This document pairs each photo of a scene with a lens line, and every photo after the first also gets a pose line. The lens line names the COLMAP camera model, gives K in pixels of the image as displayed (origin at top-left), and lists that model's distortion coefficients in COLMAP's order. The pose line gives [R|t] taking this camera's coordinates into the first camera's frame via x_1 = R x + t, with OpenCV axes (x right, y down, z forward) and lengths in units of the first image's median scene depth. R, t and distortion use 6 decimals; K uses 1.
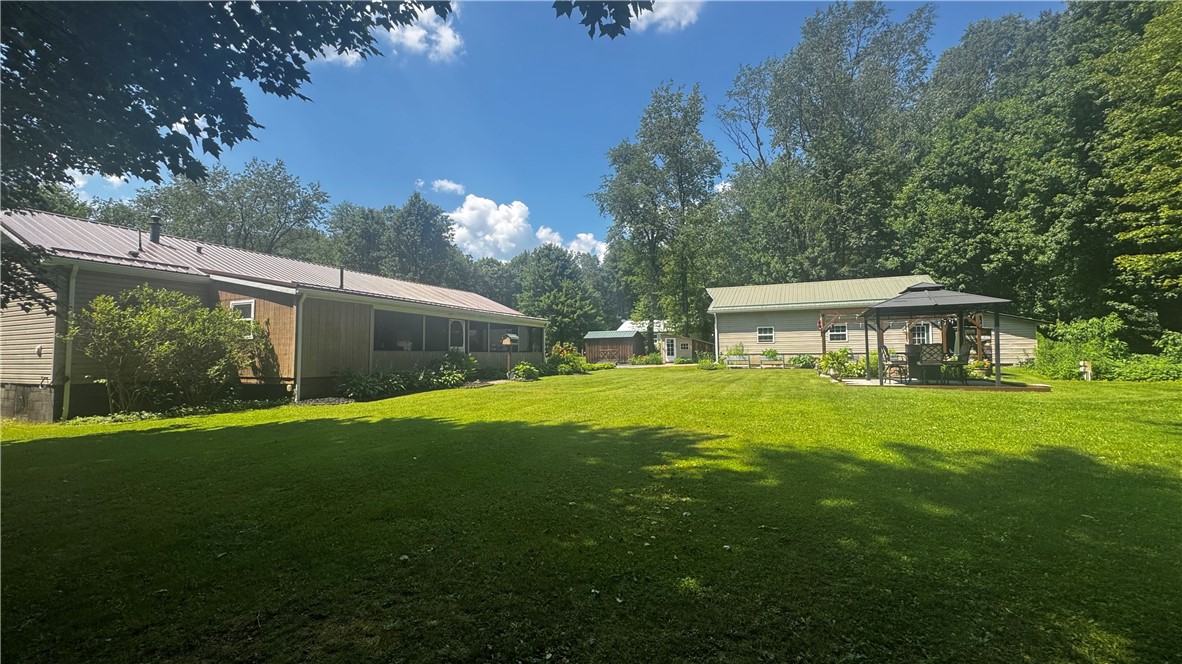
lens RADIAL K [[476.4, 0, 591.0], [0, 476.4, 332.0], [0, 0, 1]] dist [0.008263, -0.000768]
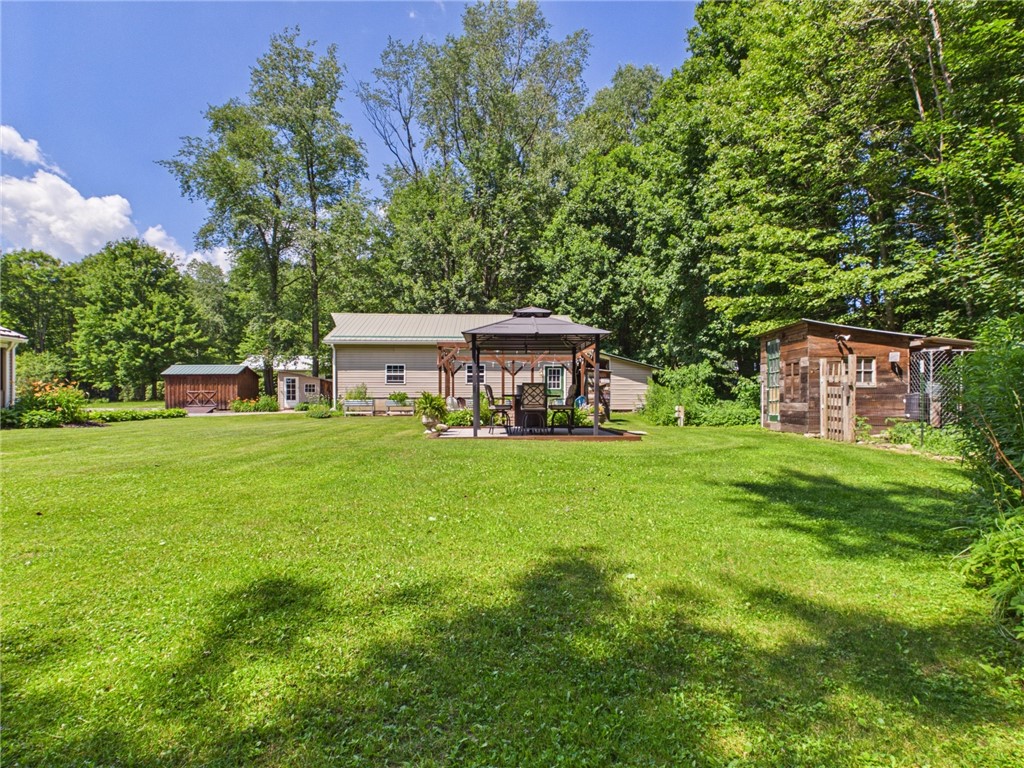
lens RADIAL K [[533.8, 0, 512.3], [0, 533.8, 404.5], [0, 0, 1]] dist [-0.003855, 0.001384]
pose [[0.893080, 0.005067, 0.449870, 0.134098], [-0.029033, 0.998501, 0.046390, 0.009567], [-0.448961, -0.054491, 0.891889, 0.107412]]
